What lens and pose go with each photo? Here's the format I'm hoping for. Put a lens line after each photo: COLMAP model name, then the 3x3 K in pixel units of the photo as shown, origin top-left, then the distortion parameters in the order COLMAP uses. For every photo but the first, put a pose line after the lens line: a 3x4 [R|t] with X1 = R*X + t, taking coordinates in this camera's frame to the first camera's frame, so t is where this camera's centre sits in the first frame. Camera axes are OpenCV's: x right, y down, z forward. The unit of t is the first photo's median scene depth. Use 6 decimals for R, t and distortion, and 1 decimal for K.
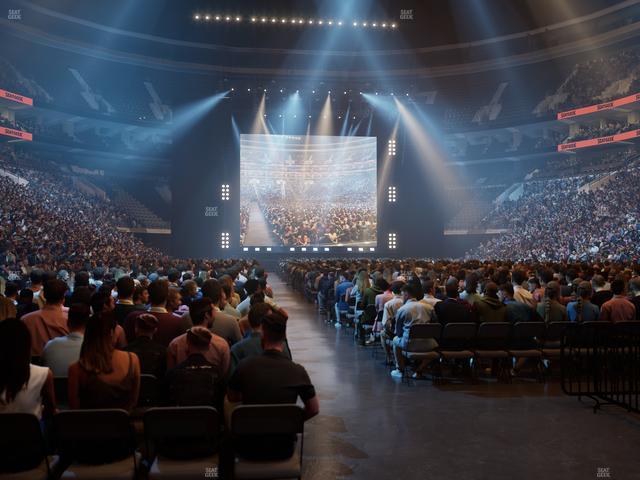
lens RADIAL K [[598.6, 0, 321.4], [0, 598.6, 240.6], [0, 0, 1]] dist [-0.003340, 0.000000]
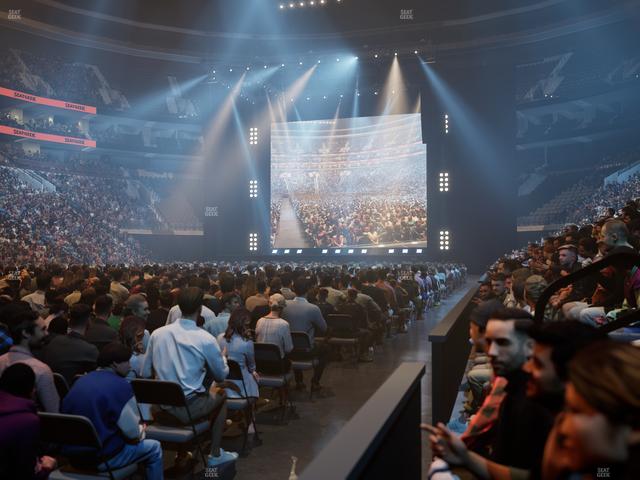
lens RADIAL K [[598.6, 0, 319.0], [0, 598.6, 238.1], [0, 0, 1]] dist [-0.003340, 0.000000]
pose [[0.920516, -0.012381, -0.390510, 0.279235], [0.009512, 0.999912, -0.009279, 0.003299], [0.390590, 0.004827, 0.920552, 0.198673]]
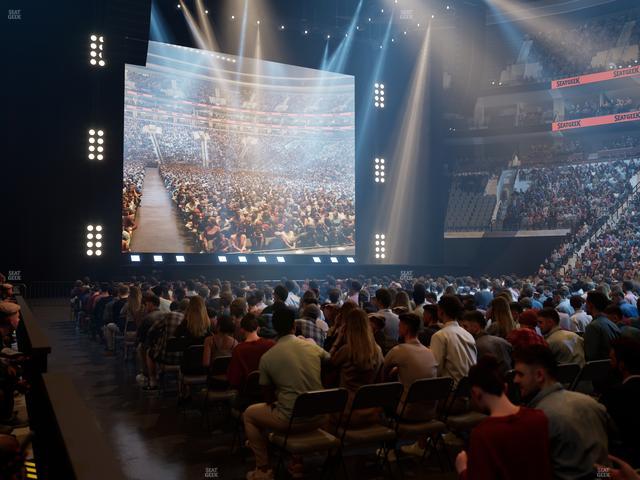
lens RADIAL K [[598.6, 0, 319.6], [0, 598.6, 240.1], [0, 0, 1]] dist [-0.003340, 0.000000]
pose [[0.932808, 0.017272, 0.359959, -0.161324], [-0.008745, 0.999642, -0.025304, 0.010277], [-0.360267, 0.020456, 0.932625, 0.454891]]
